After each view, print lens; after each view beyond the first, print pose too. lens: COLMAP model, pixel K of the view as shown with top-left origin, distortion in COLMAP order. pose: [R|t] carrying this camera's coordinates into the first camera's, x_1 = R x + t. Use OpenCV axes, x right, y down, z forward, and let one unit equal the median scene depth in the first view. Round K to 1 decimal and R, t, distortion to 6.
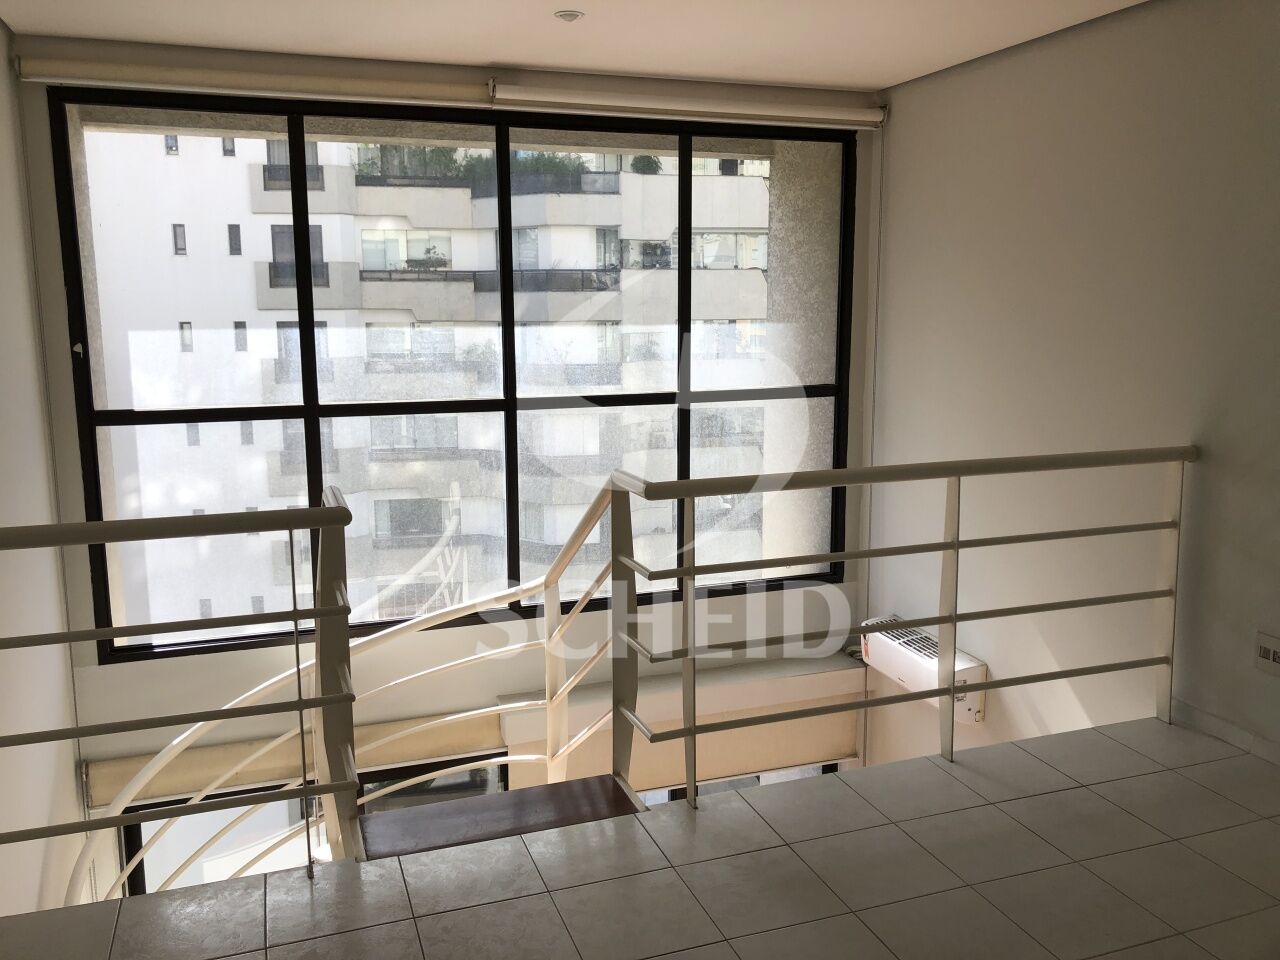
lens RADIAL K [[1049.9, 0, 640.0], [0, 1049.9, 480.0], [0, 0, 1]] dist [-0.000538, -0.005785]
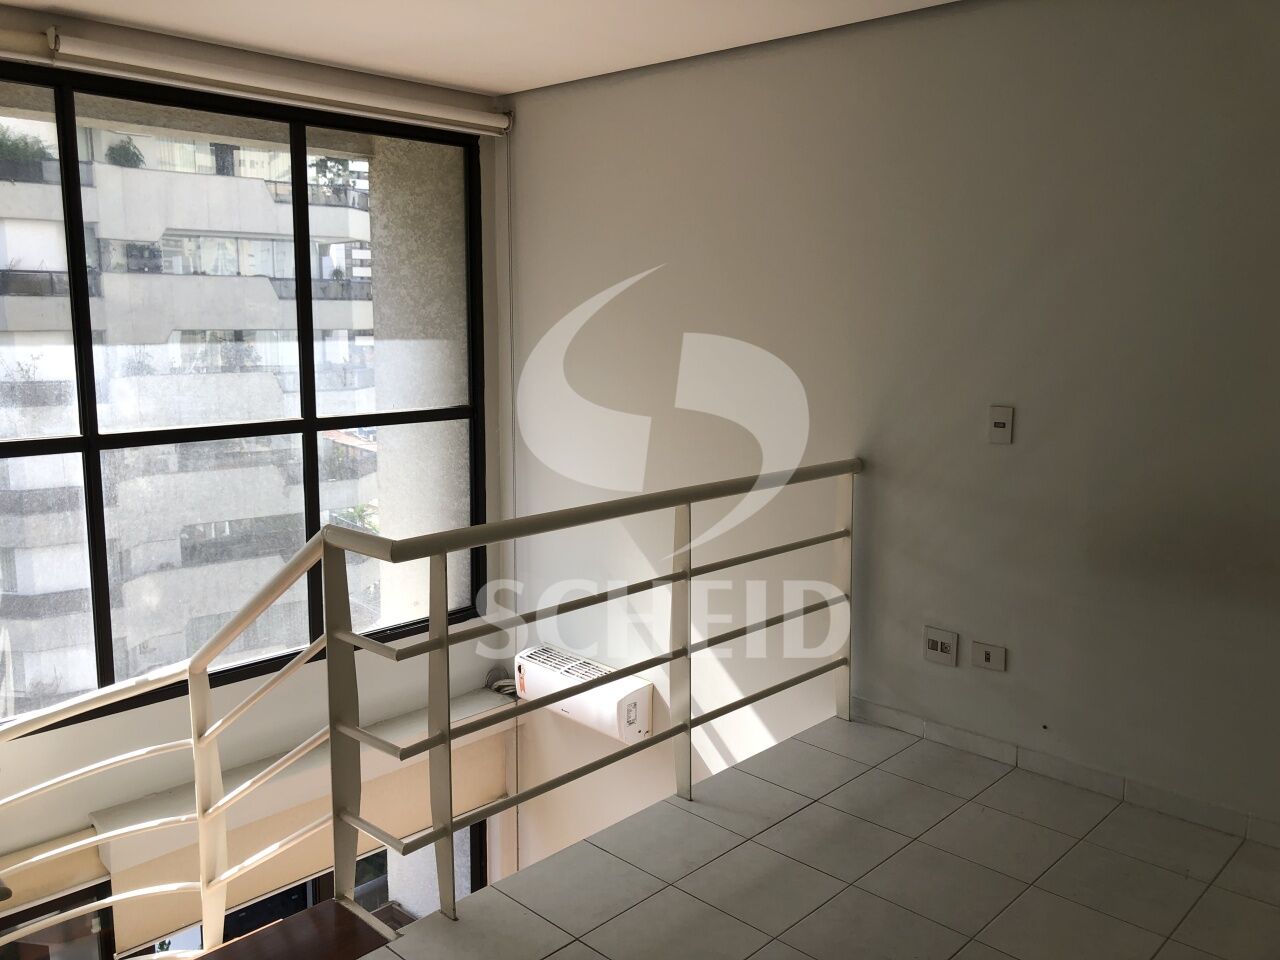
lens RADIAL K [[1044.4, 0, 640.0], [0, 1044.4, 480.0], [0, 0, 1]] dist [0.008042, -0.009799]
pose [[0.892836, -0.058870, 0.446518, -0.102415], [0.062958, 0.998000, 0.005691, -0.021465], [-0.445959, 0.023031, 0.894757, 0.105681]]
